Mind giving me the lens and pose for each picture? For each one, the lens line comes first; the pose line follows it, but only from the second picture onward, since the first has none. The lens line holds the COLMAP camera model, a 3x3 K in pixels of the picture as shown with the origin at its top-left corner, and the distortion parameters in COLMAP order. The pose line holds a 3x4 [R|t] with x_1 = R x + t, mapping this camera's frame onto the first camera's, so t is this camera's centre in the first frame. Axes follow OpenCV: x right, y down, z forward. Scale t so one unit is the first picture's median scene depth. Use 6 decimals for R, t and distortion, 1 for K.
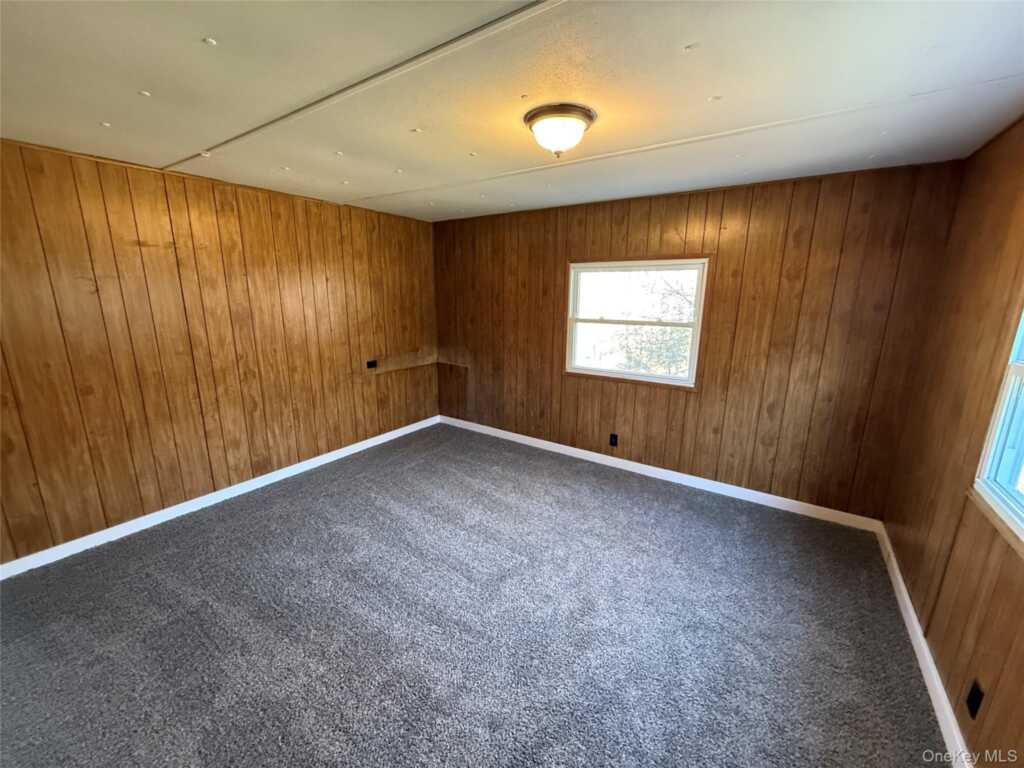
lens RADIAL K [[419.1, 0, 512.0], [0, 419.1, 384.0], [0, 0, 1]] dist [0.000357, 0.000016]
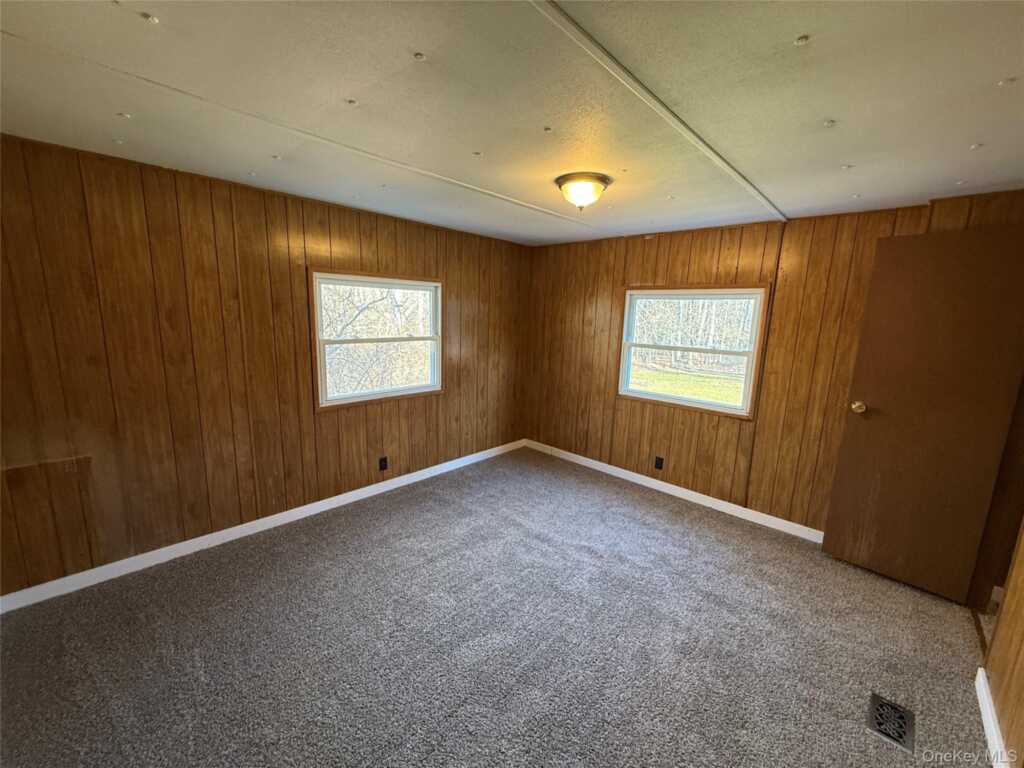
lens RADIAL K [[404.8, 0, 510.2], [0, 404.8, 388.1], [0, 0, 1]] dist [0.000416, 0.000002]
pose [[0.162829, -0.177322, 0.970589, -0.602455], [0.199479, 0.969319, 0.143624, -0.113250], [-0.966279, 0.170226, 0.193206, 0.542245]]
